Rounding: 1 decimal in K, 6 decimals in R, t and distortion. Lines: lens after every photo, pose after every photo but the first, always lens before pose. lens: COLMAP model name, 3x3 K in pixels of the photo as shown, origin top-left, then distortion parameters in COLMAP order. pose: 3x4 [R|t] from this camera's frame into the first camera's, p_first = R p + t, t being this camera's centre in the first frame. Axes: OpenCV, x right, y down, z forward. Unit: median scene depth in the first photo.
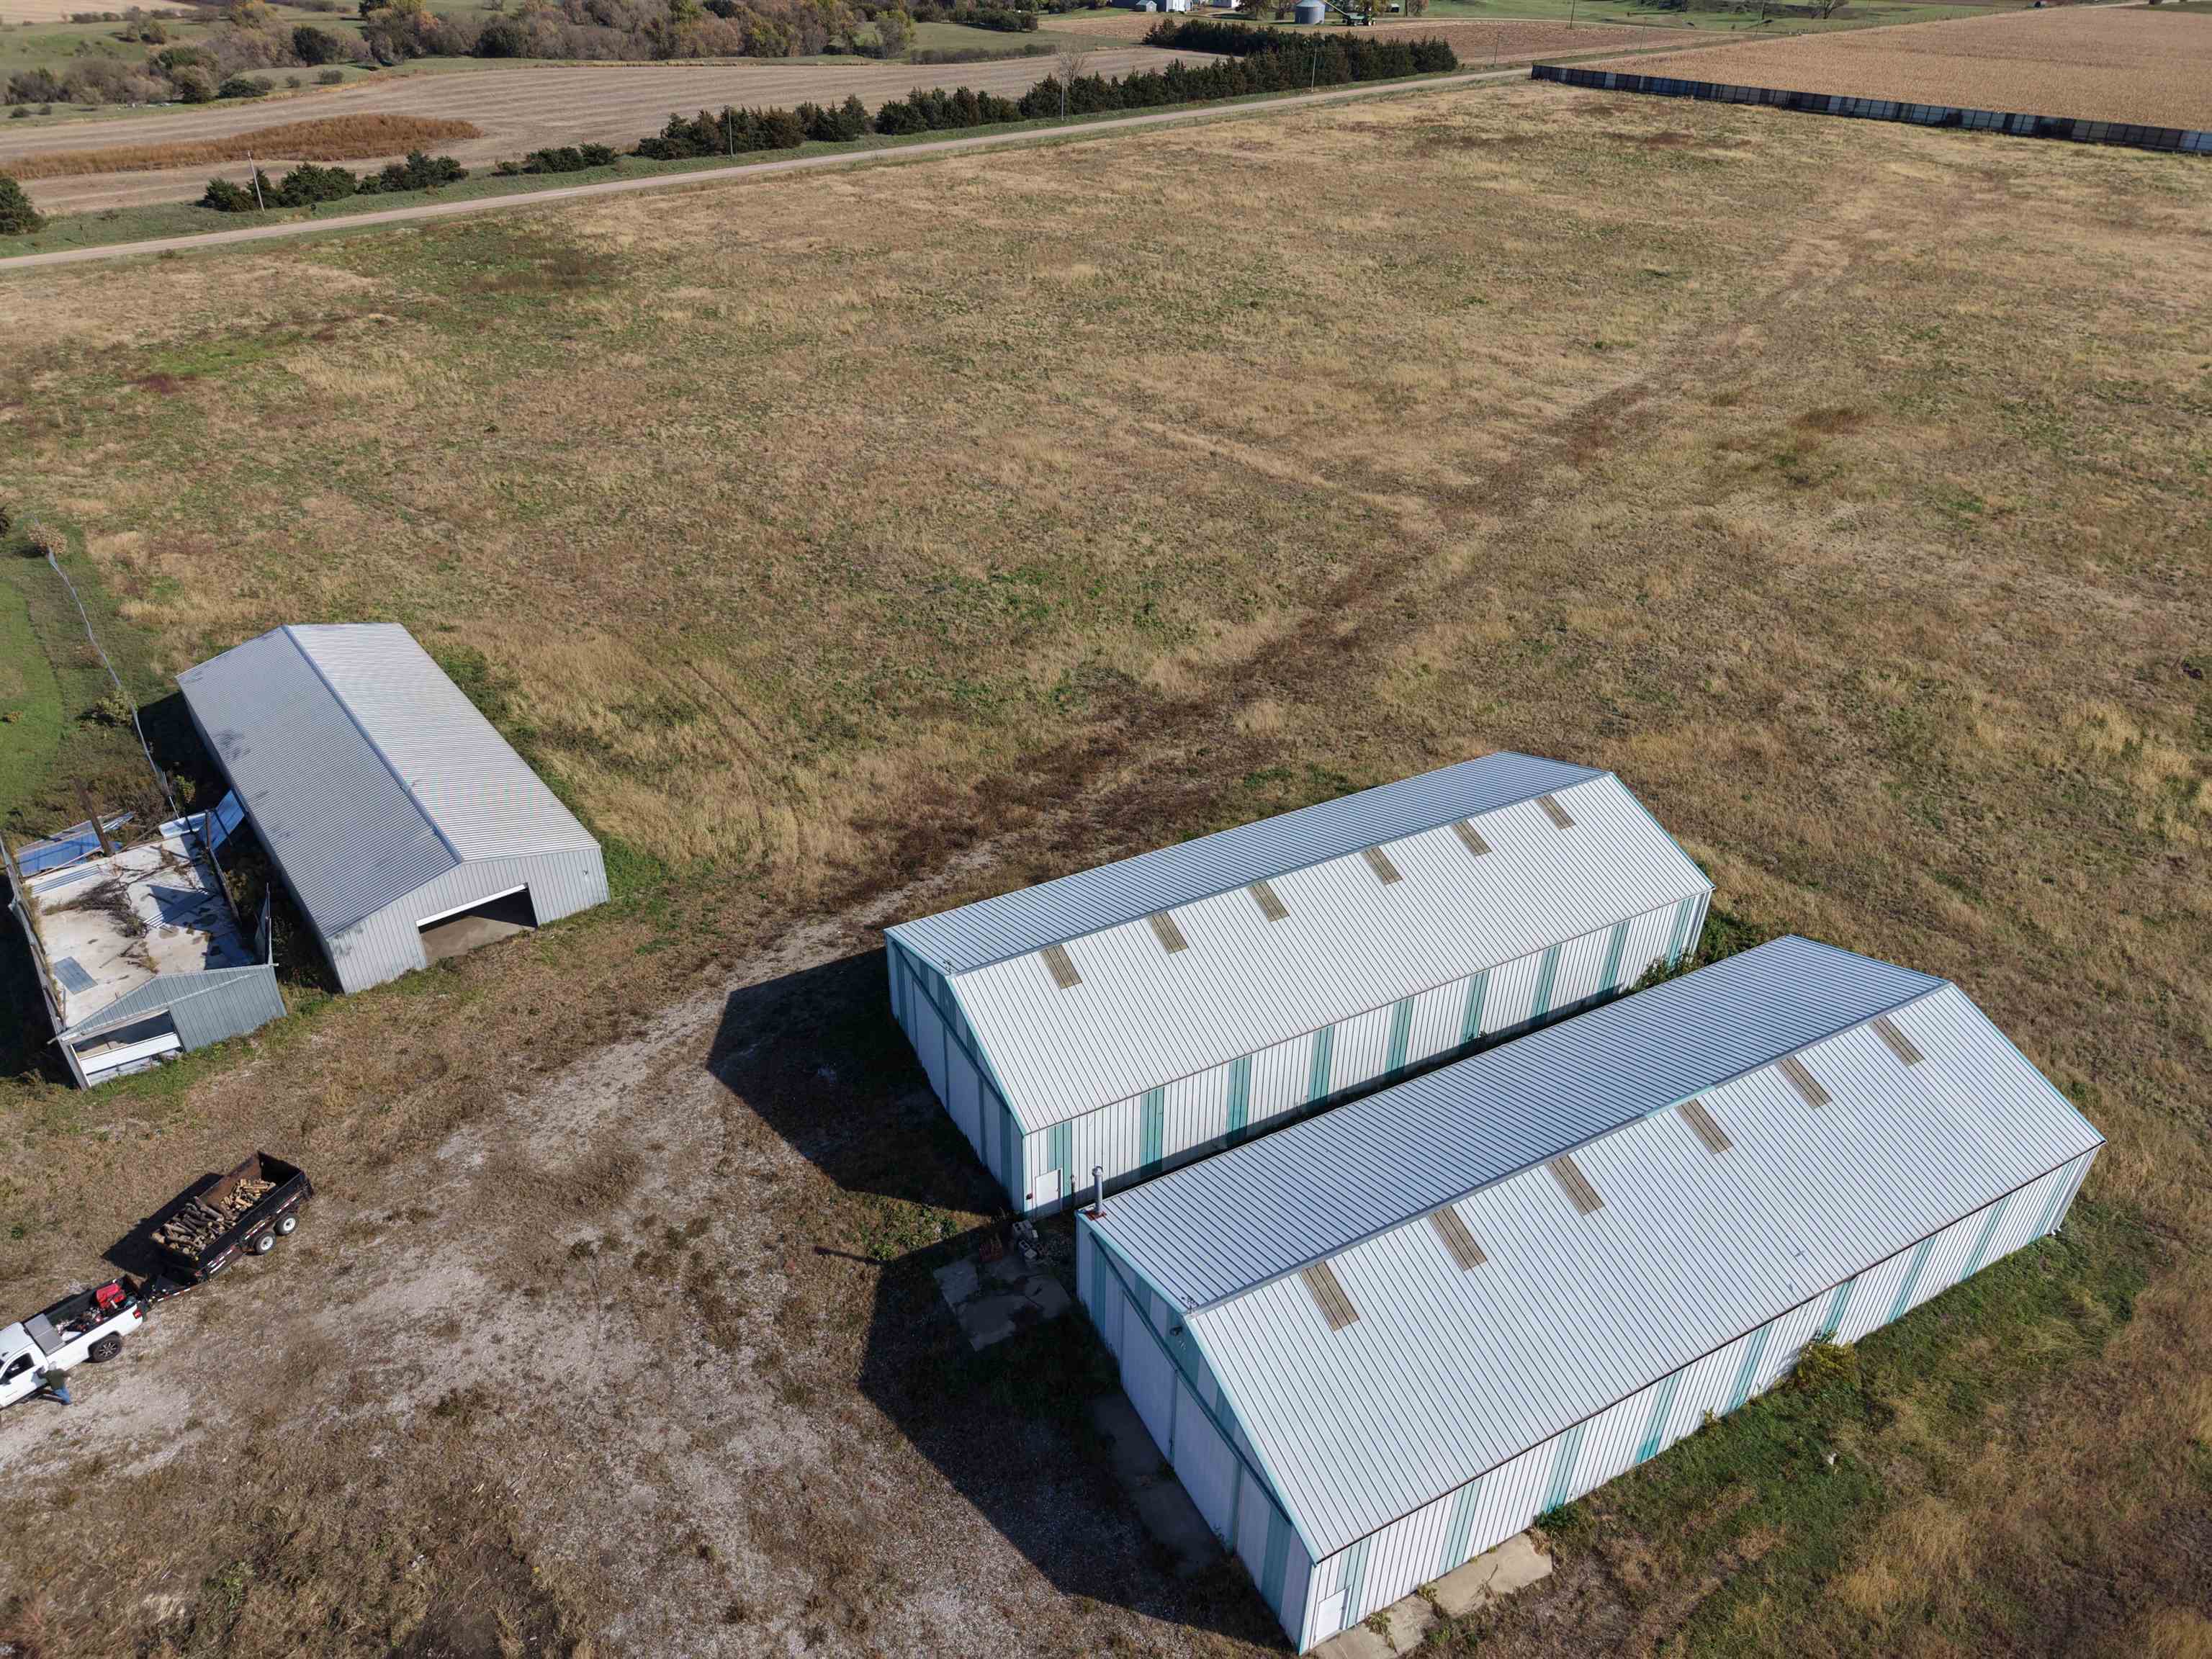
lens RADIAL K [[1462.7, 0, 1094.6], [0, 1462.7, 861.2], [0, 0, 1]] dist [0.057838, -0.061159]
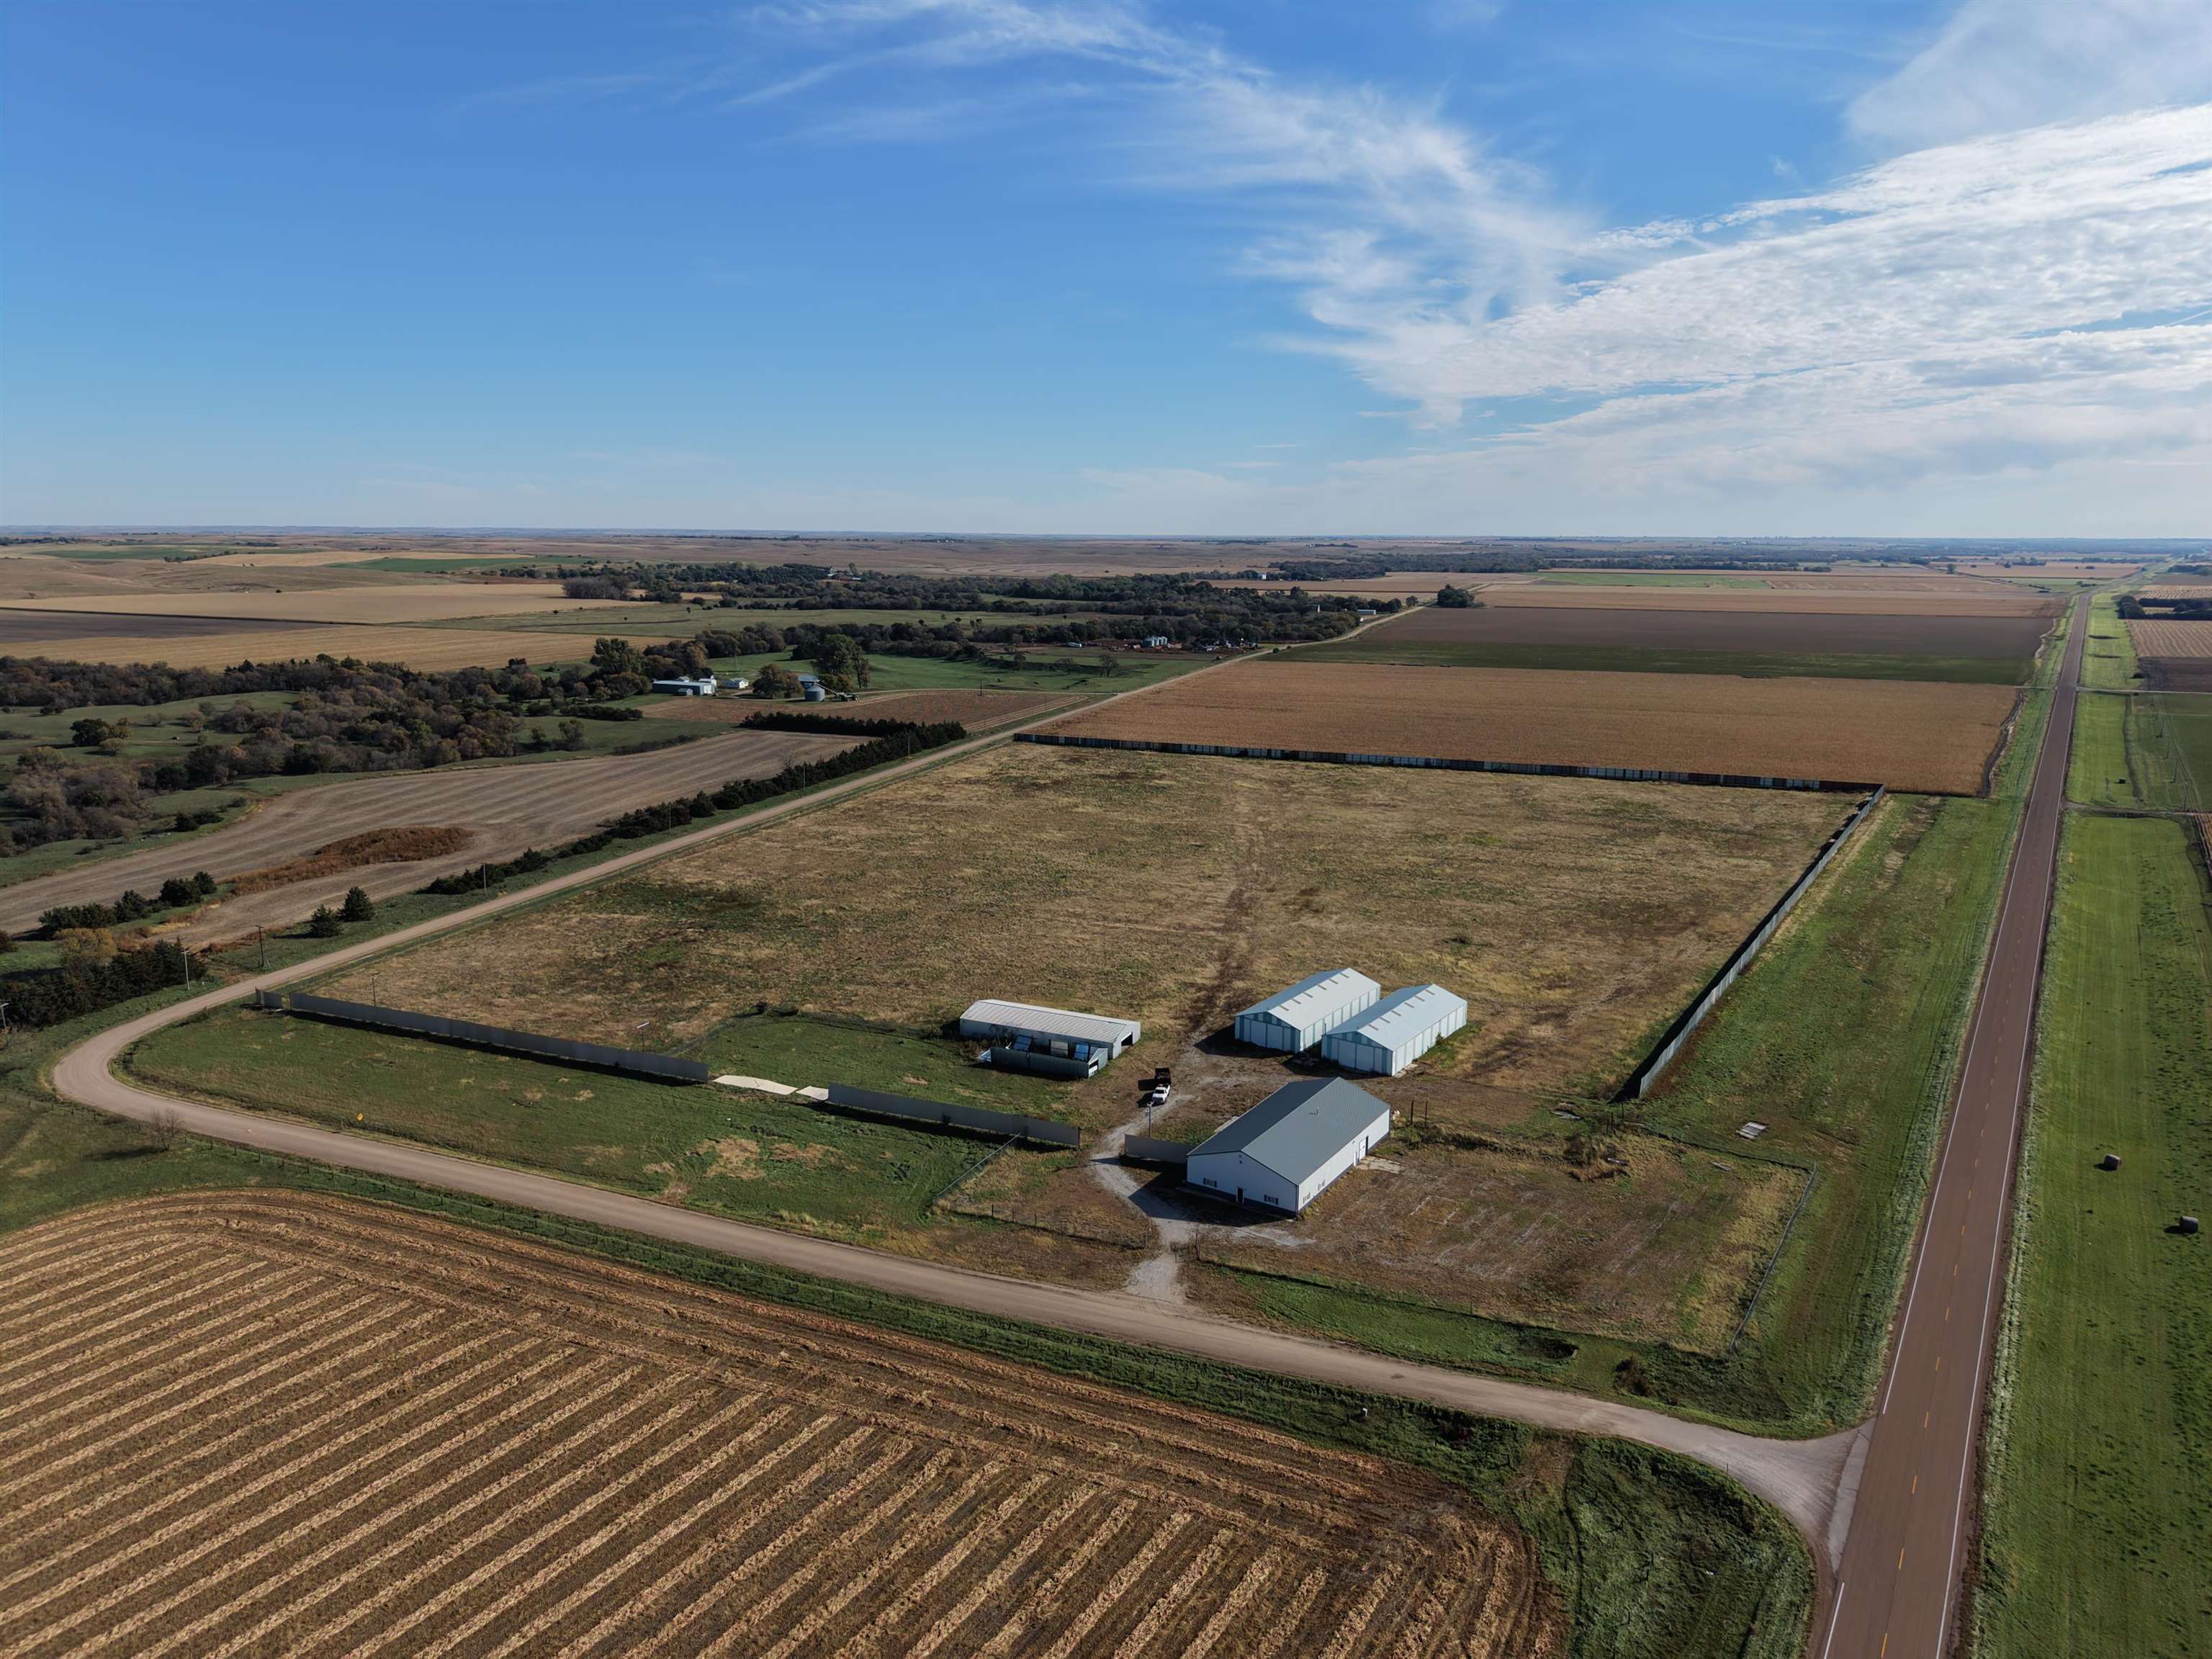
lens RADIAL K [[1462.7, 0, 1094.6], [0, 1462.7, 861.2], [0, 0, 1]] dist [0.057838, -0.061159]
pose [[0.892606, -0.107270, 0.437891, -1.359968], [0.253766, 0.922349, -0.291334, 0.449520], [-0.372637, 0.371168, 0.850515, -1.561905]]
